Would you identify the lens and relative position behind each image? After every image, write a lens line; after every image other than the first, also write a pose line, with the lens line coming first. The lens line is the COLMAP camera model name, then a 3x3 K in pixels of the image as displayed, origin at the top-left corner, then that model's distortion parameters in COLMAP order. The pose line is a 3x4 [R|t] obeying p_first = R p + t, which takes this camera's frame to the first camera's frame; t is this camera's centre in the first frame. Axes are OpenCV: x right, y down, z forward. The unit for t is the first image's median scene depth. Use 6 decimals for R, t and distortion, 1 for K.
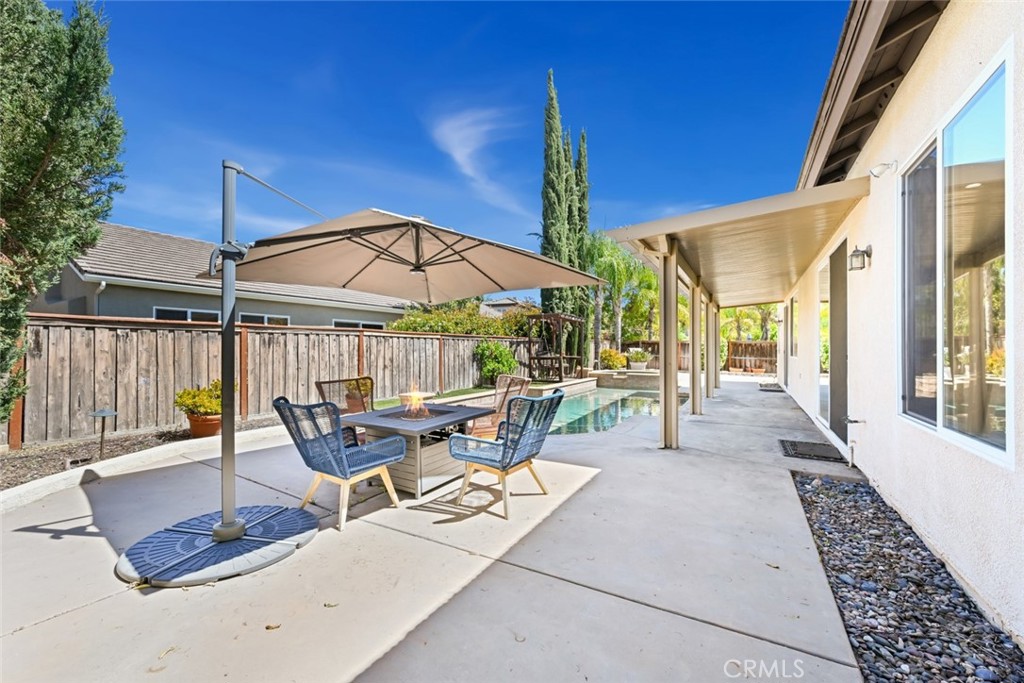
lens RADIAL K [[400.1, 0, 510.6], [0, 400.1, 348.6], [0, 0, 1]] dist [0.000041, 0.000123]
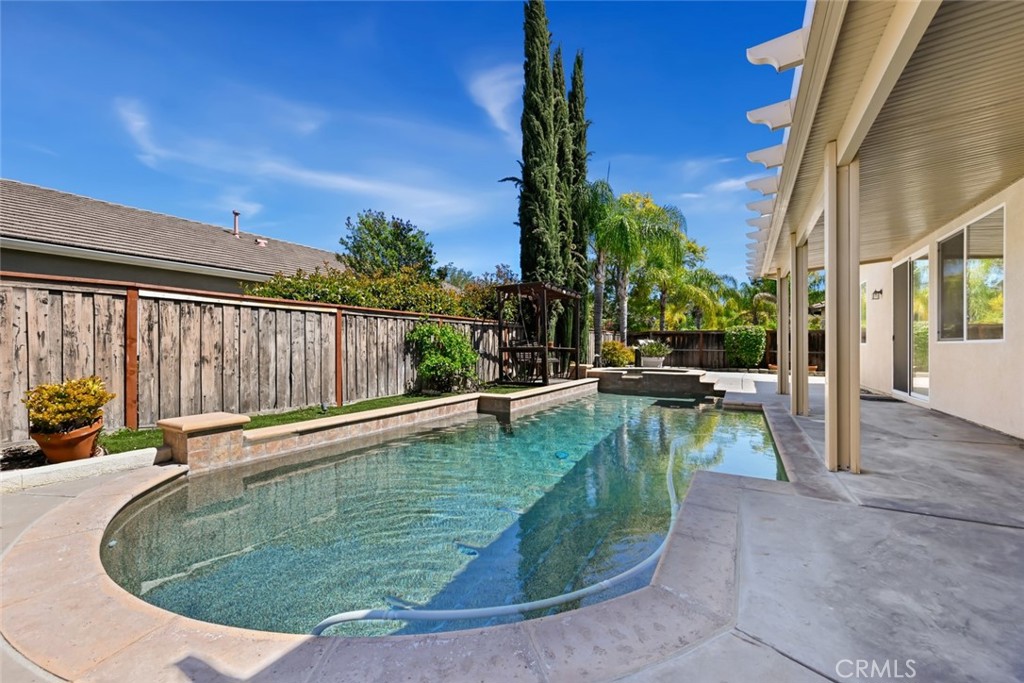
lens RADIAL K [[400.1, 0, 511.0], [0, 400.1, 345.8], [0, 0, 1]] dist [0.000041, 0.000123]
pose [[0.999989, -0.001379, 0.004572, 0.061339], [0.001395, 0.999993, -0.003487, 0.019310], [-0.004568, 0.003494, 0.999983, 0.312266]]
